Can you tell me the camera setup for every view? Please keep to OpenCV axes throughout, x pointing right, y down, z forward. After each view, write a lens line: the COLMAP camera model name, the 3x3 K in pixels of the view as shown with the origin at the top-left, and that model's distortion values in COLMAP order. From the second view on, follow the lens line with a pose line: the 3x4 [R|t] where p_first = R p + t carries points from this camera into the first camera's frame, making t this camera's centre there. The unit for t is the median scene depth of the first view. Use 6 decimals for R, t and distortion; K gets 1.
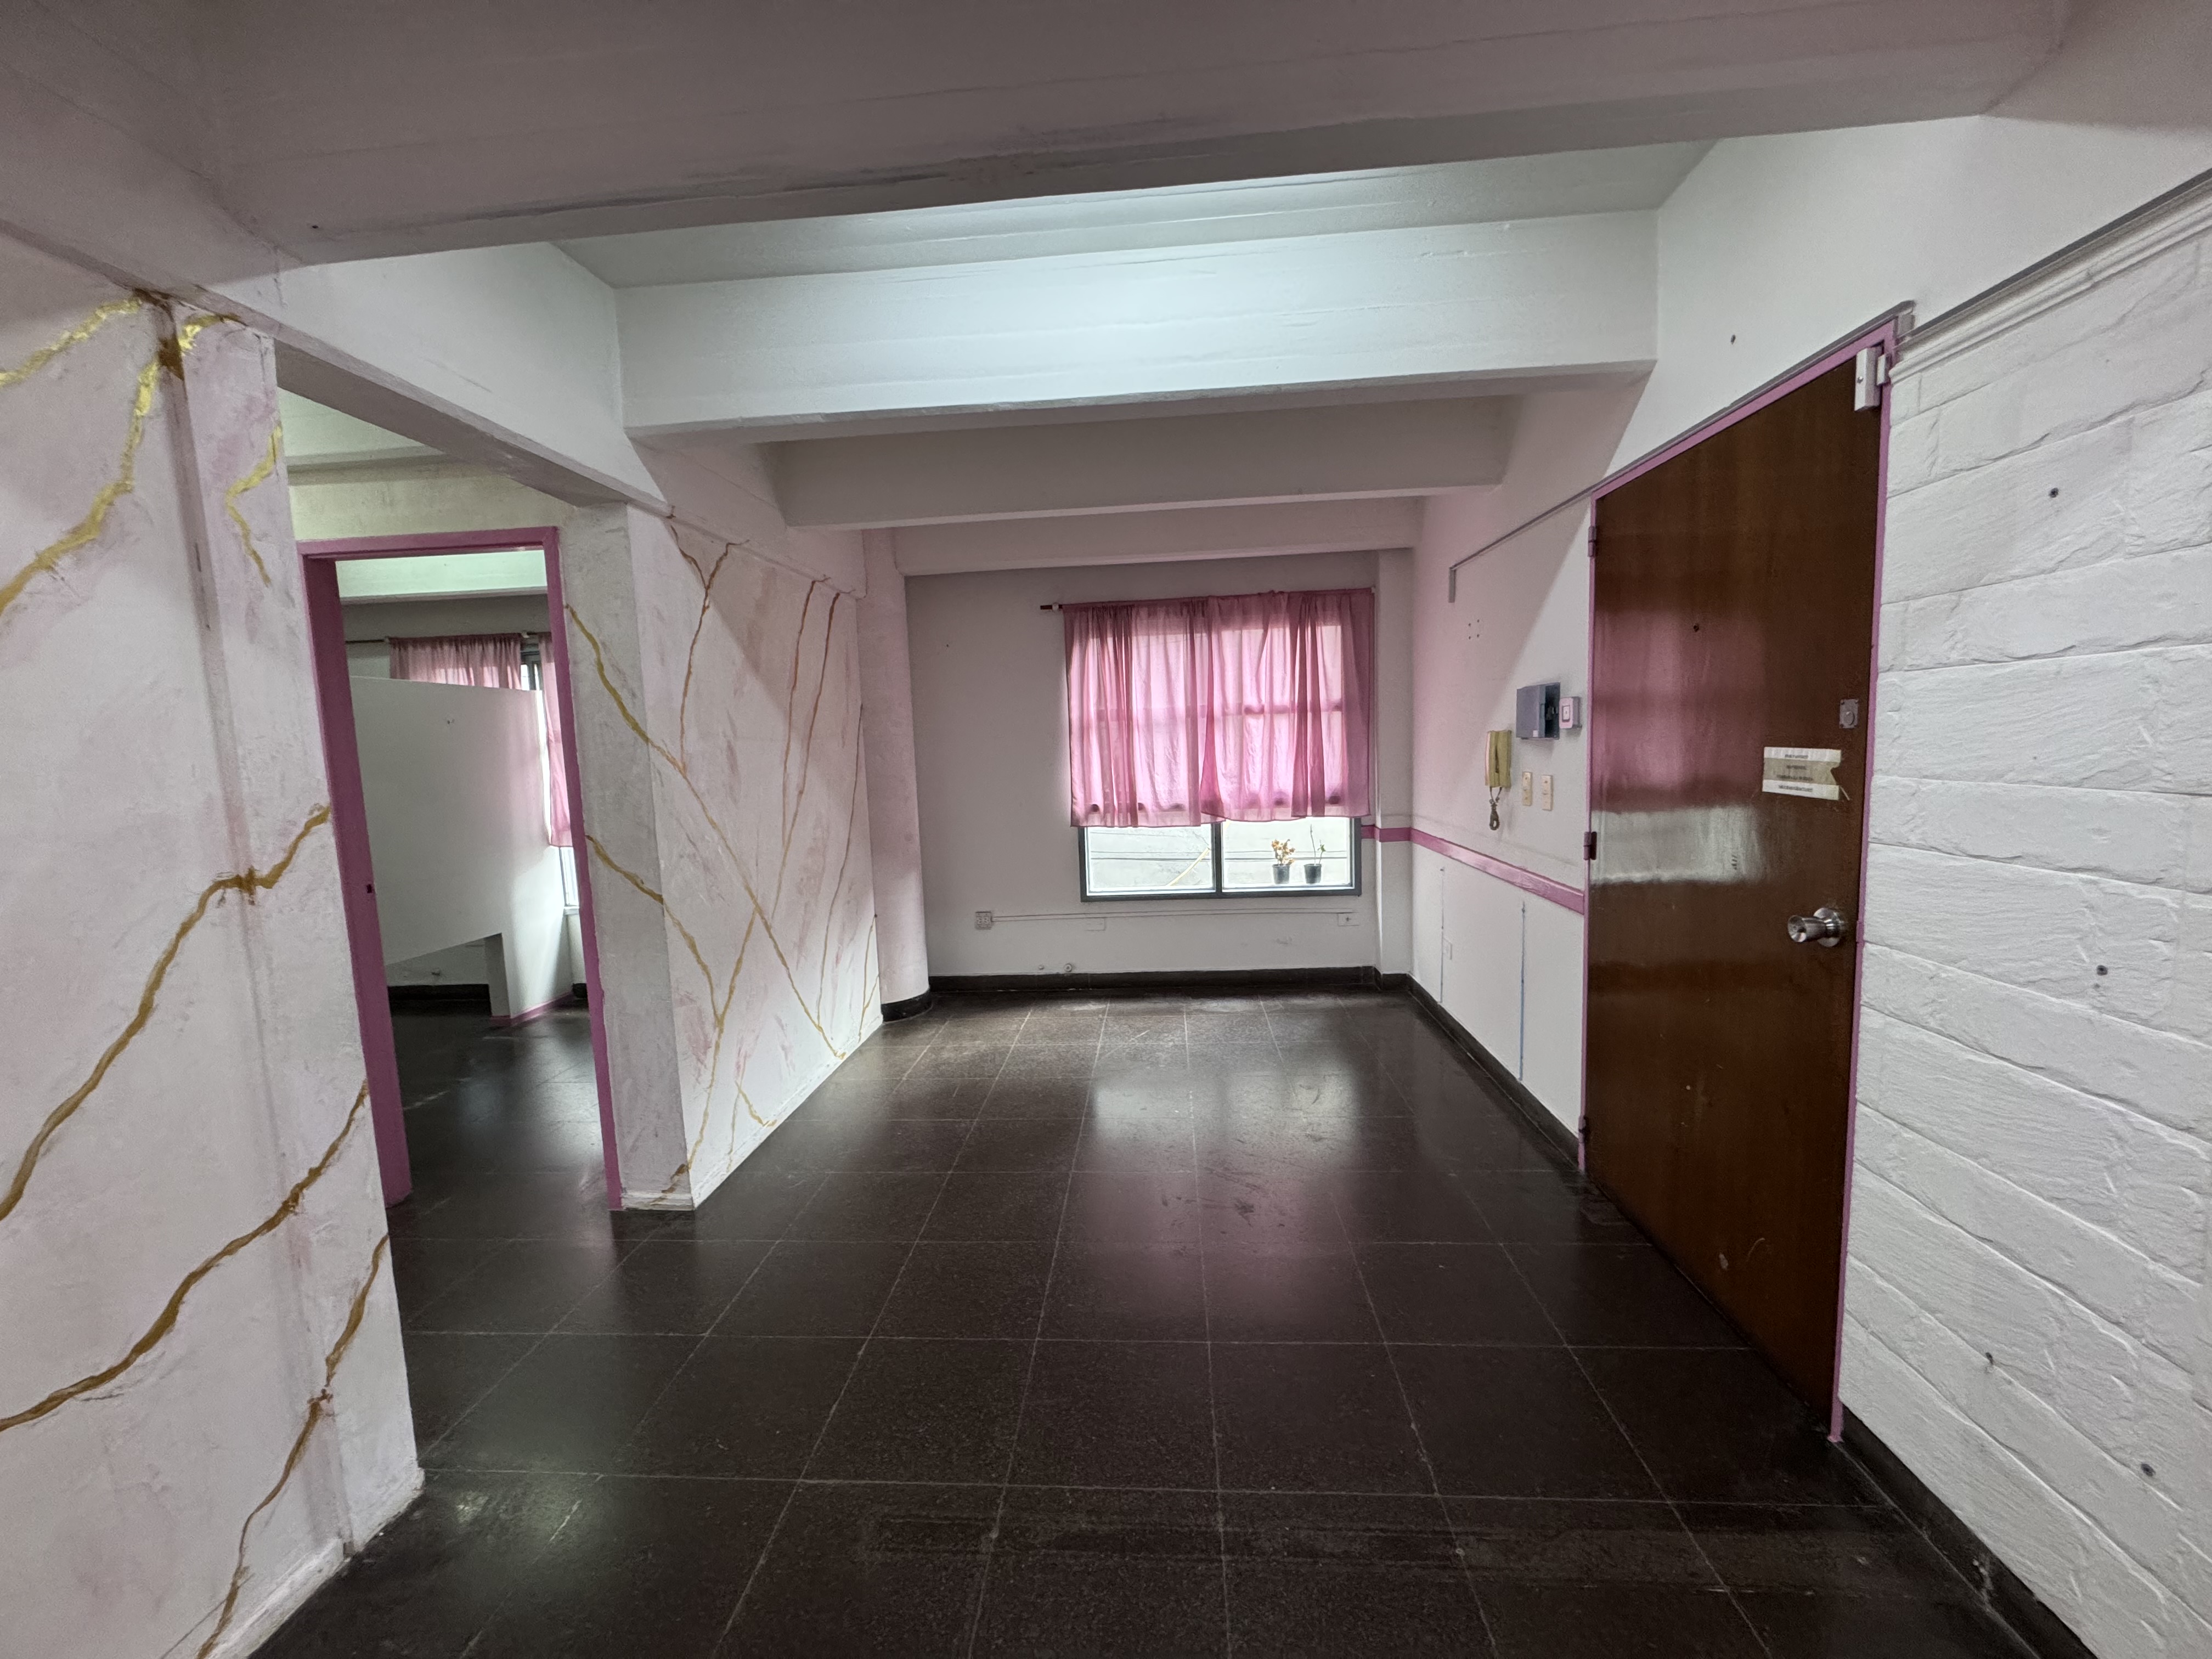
lens RADIAL K [[880.9, 0, 1102.4], [0, 880.9, 829.4], [0, 0, 1]] dist [-0.002046, -0.000614]
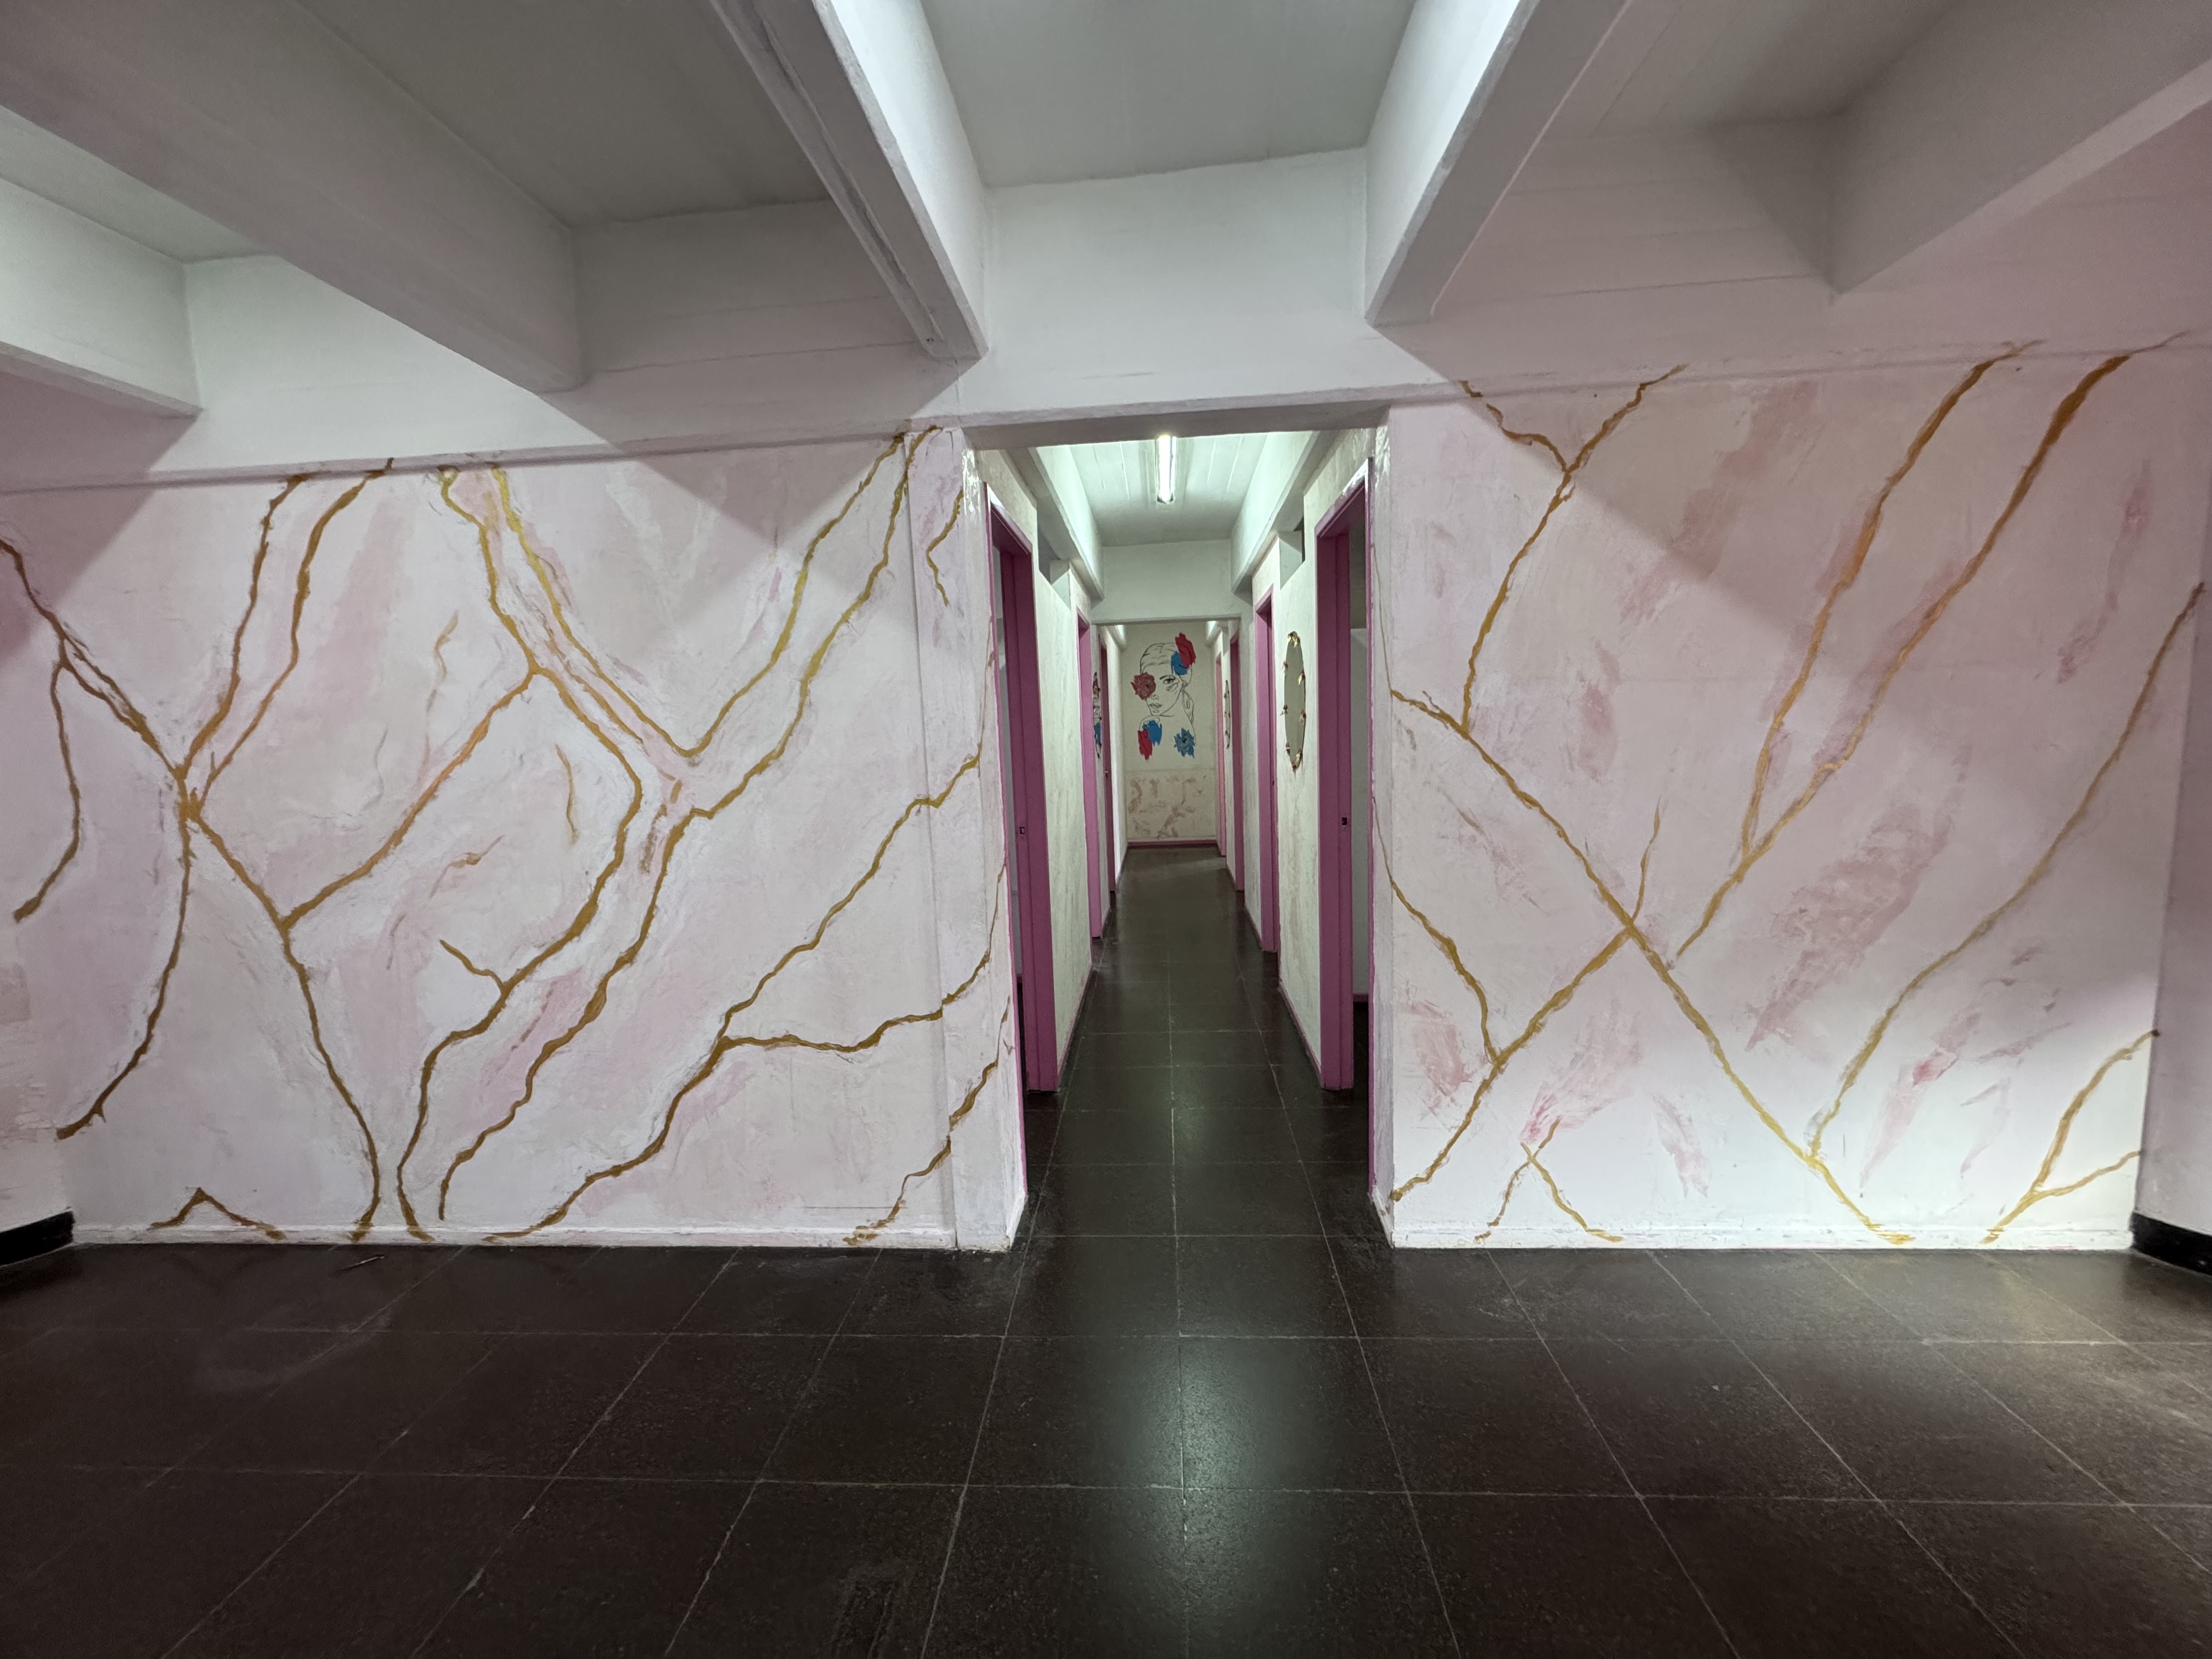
lens RADIAL K [[879.7, 0, 1106.0], [0, 879.7, 829.5], [0, 0, 1]] dist [-0.003321, 0.000305]
pose [[0.003738, 0.151187, -0.988498, 0.302349], [-0.060699, 0.986717, 0.150685, -0.075534], [0.998149, 0.059437, 0.012865, 0.662897]]
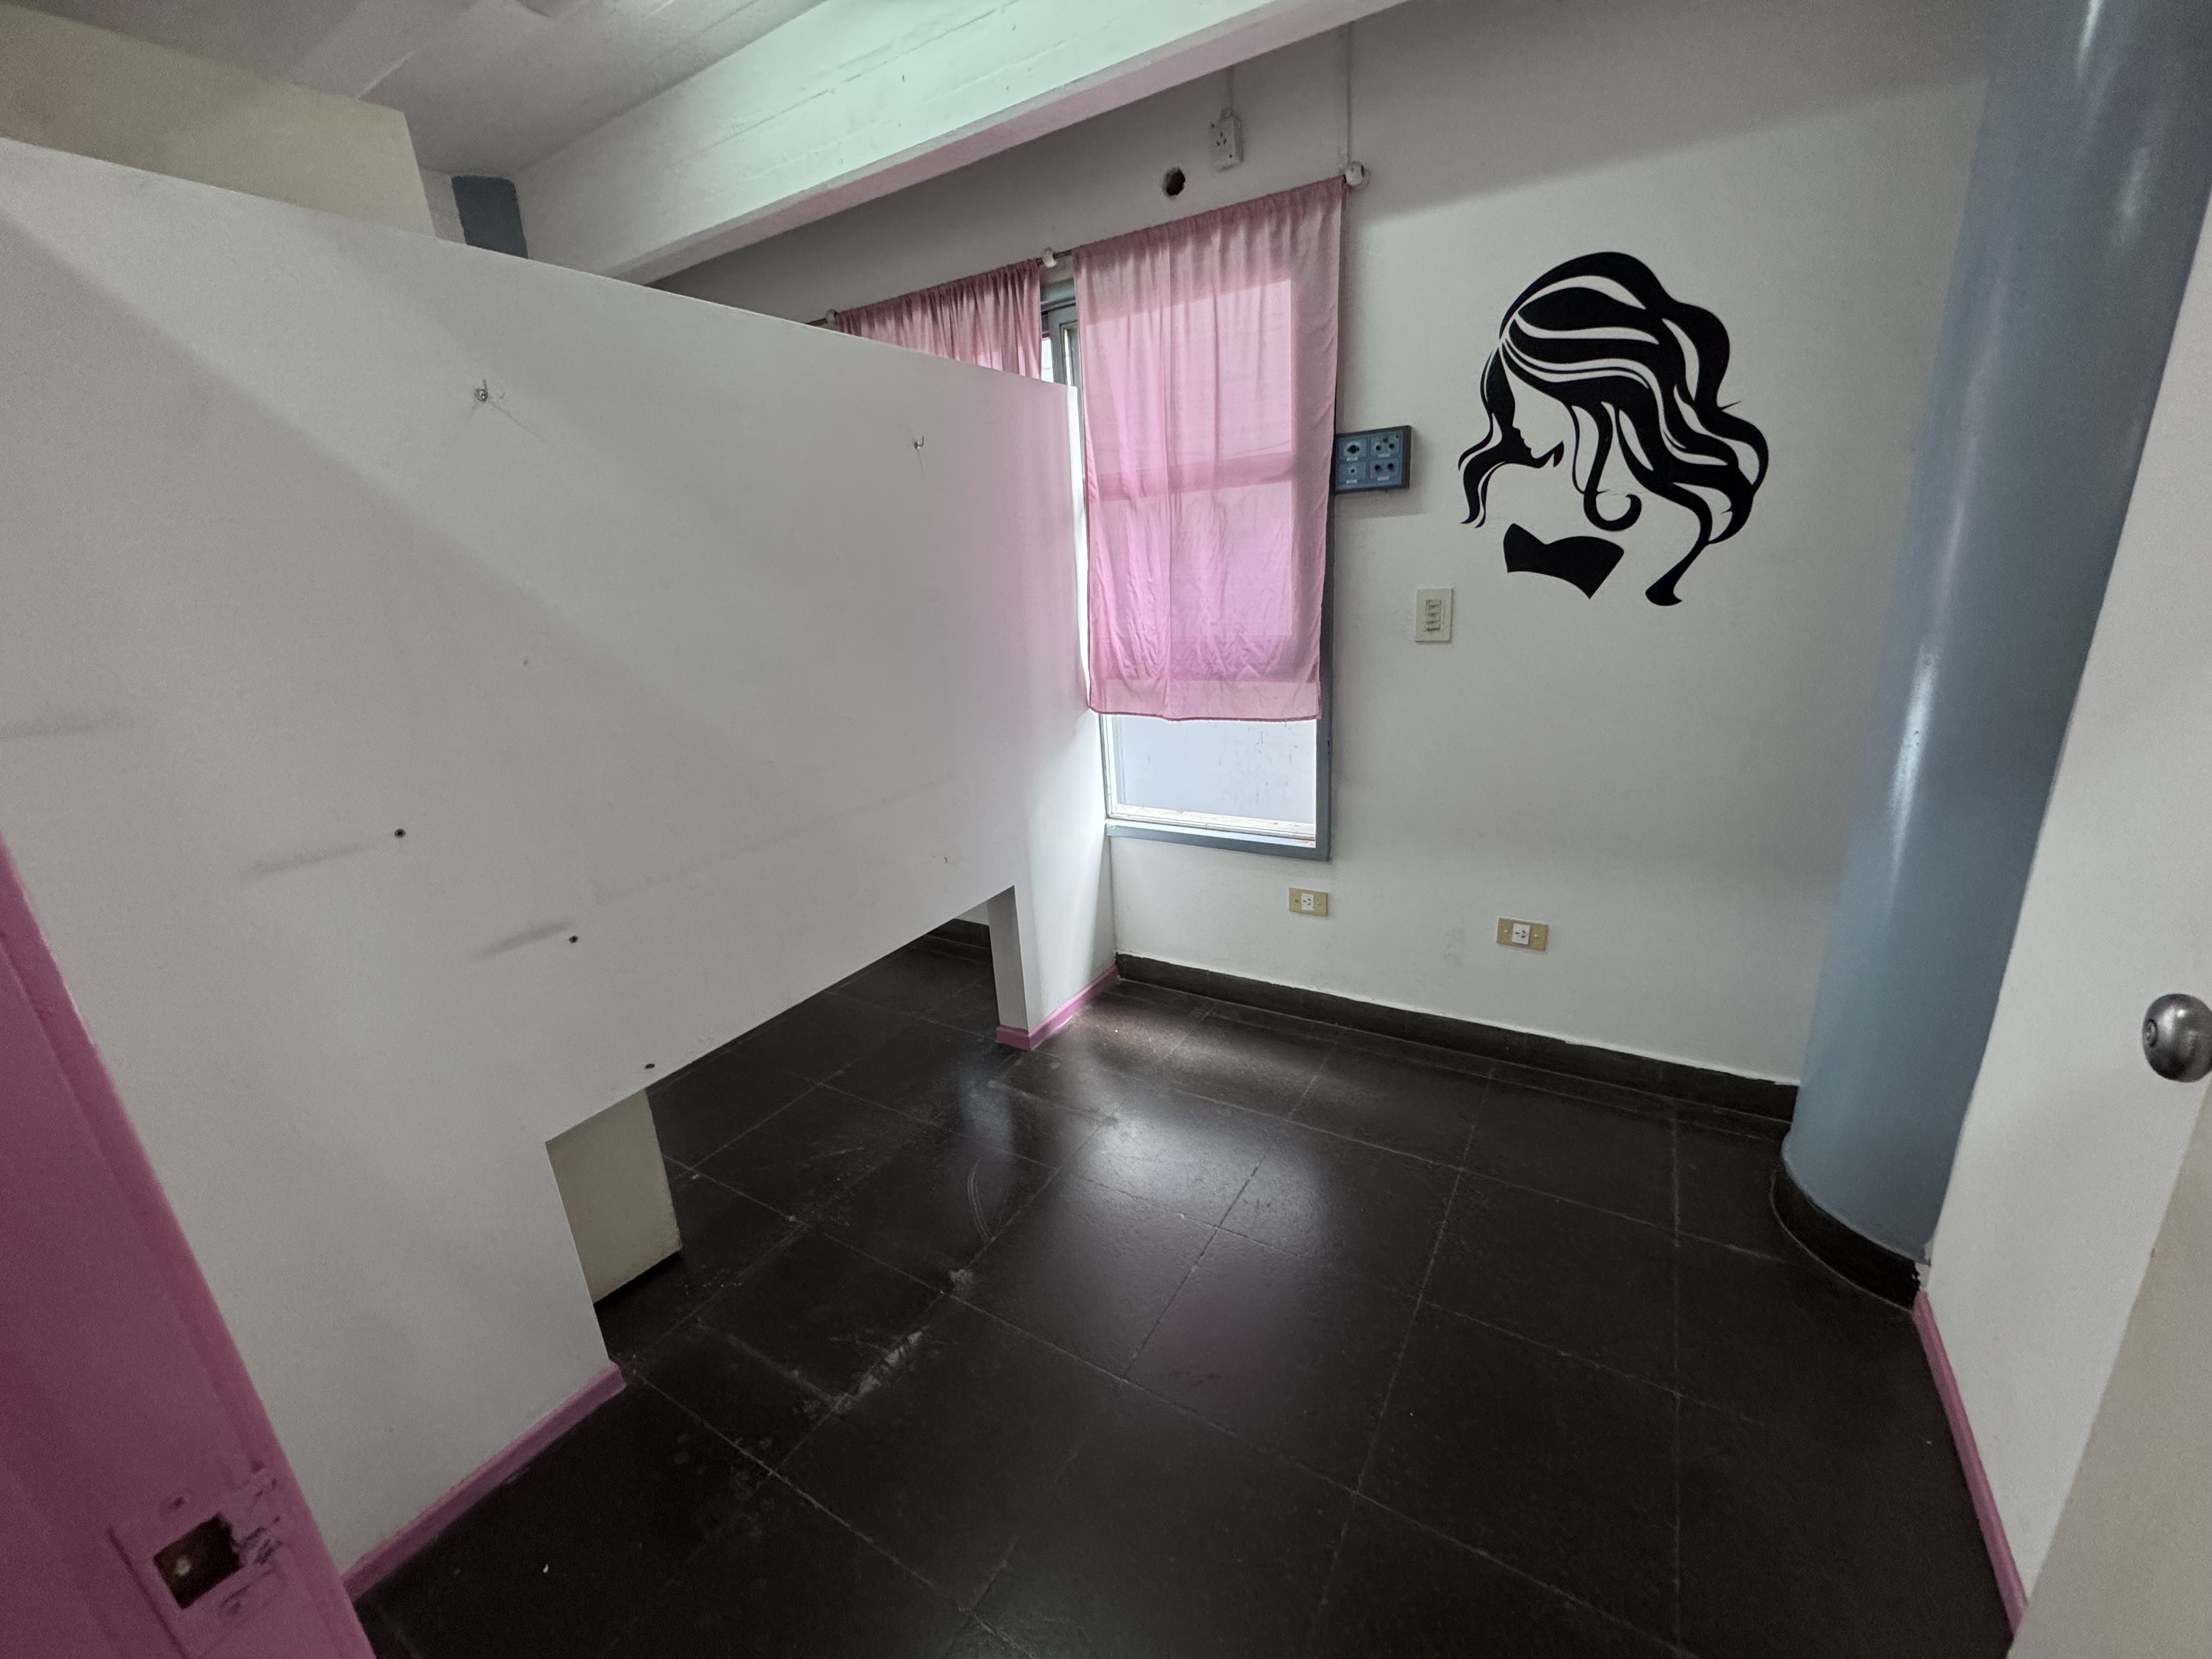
lens RADIAL K [[903.6, 0, 1106.0], [0, 903.6, 829.5], [0, 0, 1]] dist [-0.000556, -0.000125]
pose [[0.886283, 0.114601, -0.448741, -0.655092], [-0.015425, 0.975669, 0.218706, -0.052468], [0.462887, -0.186914, 0.866486, 0.934428]]
